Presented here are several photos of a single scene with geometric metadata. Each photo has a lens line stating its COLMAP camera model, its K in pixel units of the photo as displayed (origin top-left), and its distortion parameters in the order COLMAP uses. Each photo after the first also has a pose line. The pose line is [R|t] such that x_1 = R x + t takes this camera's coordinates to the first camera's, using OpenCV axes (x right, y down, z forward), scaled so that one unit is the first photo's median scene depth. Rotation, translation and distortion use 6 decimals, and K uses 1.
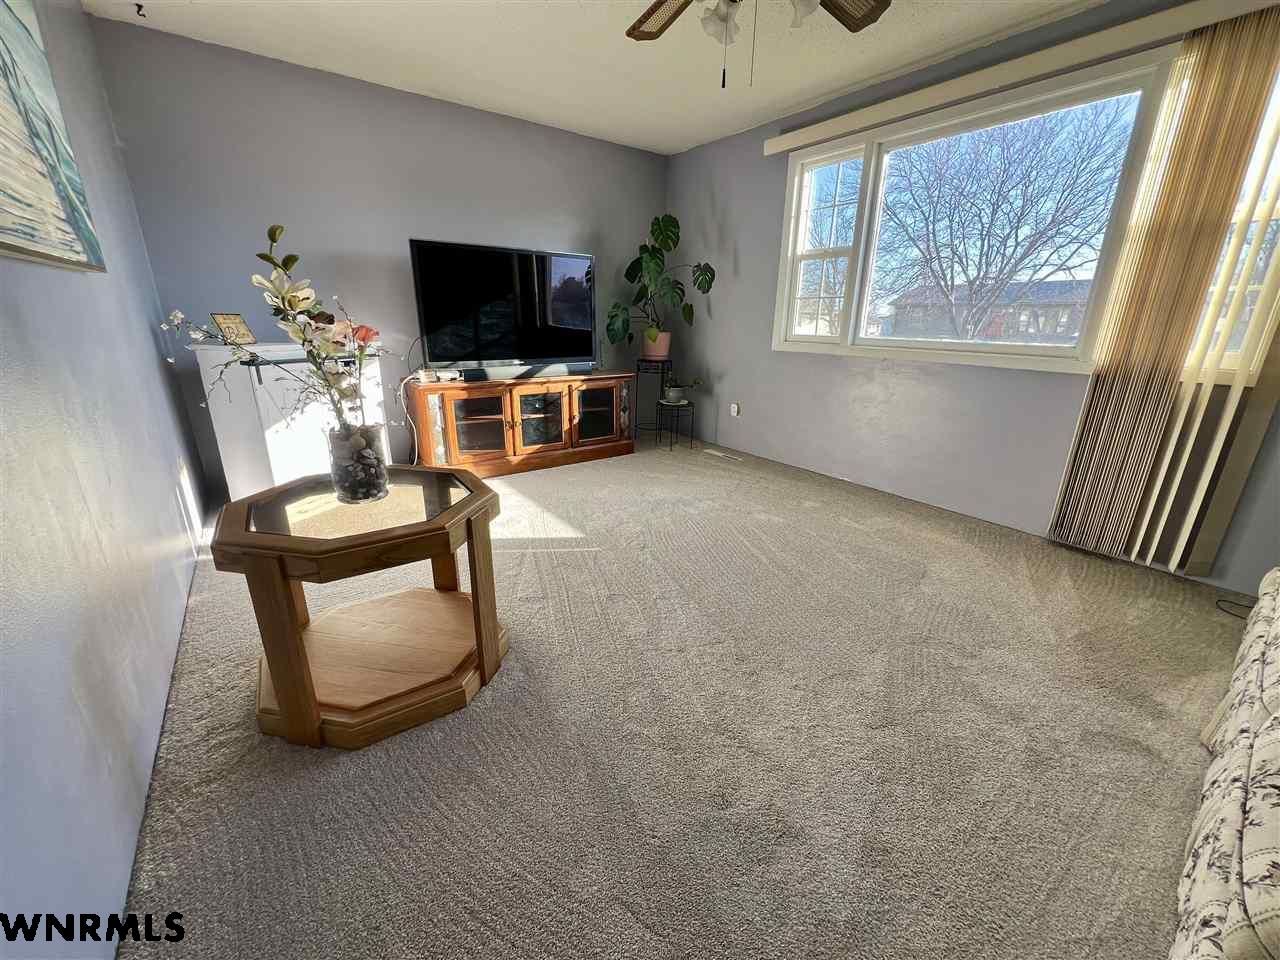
lens RADIAL K [[512.6, 0, 642.6], [0, 512.6, 483.5], [0, 0, 1]] dist [-0.002045, 0.000221]
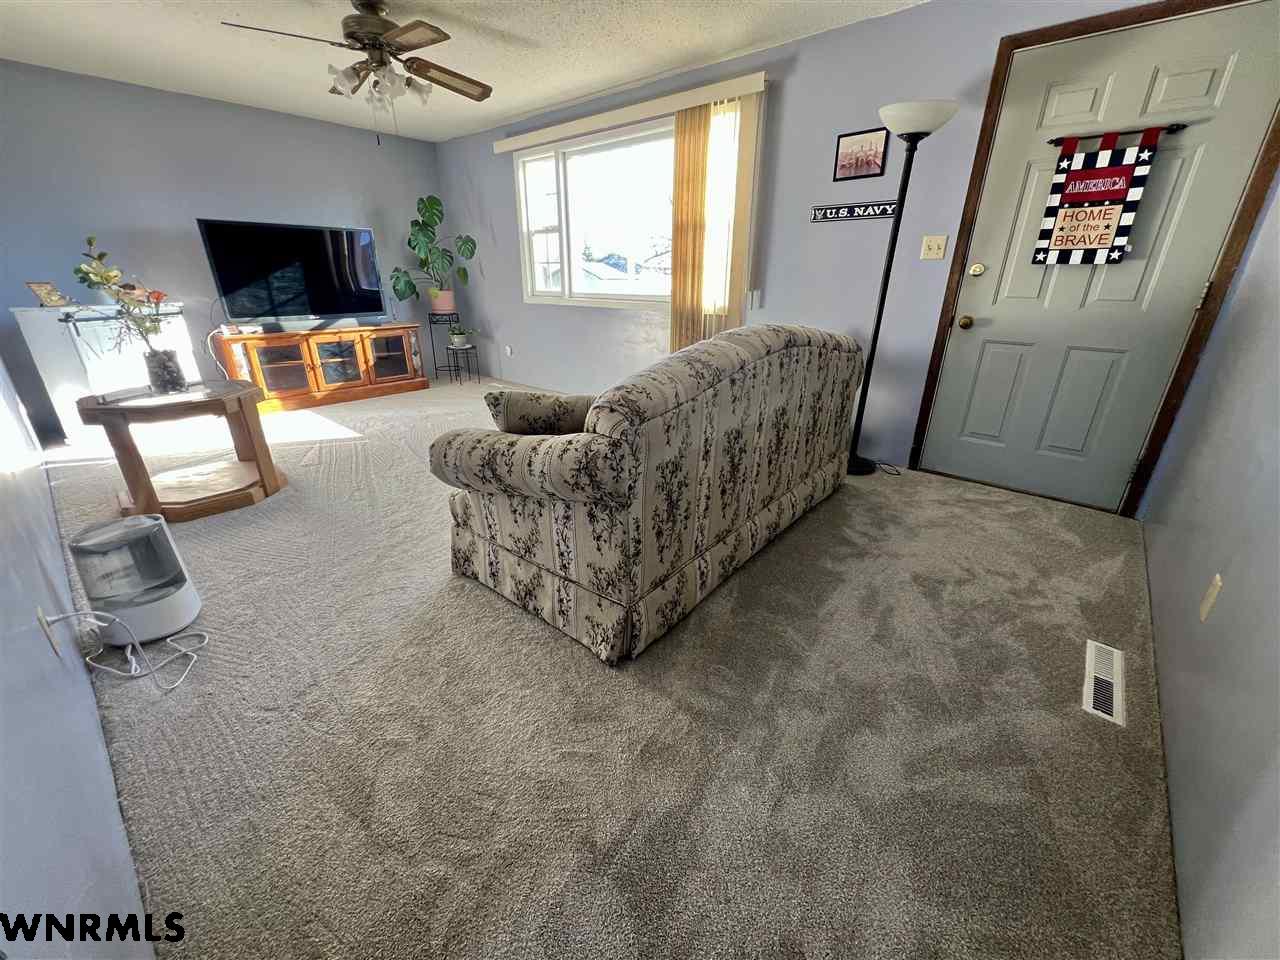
lens RADIAL K [[512.6, 0, 642.6], [0, 512.6, 483.5], [0, 0, 1]] dist [-0.002045, 0.000221]
pose [[0.975319, -0.093224, 0.200157, 0.262121], [0.077868, 0.993479, 0.083287, 0.129807], [-0.206616, -0.065646, 0.976217, -0.430108]]
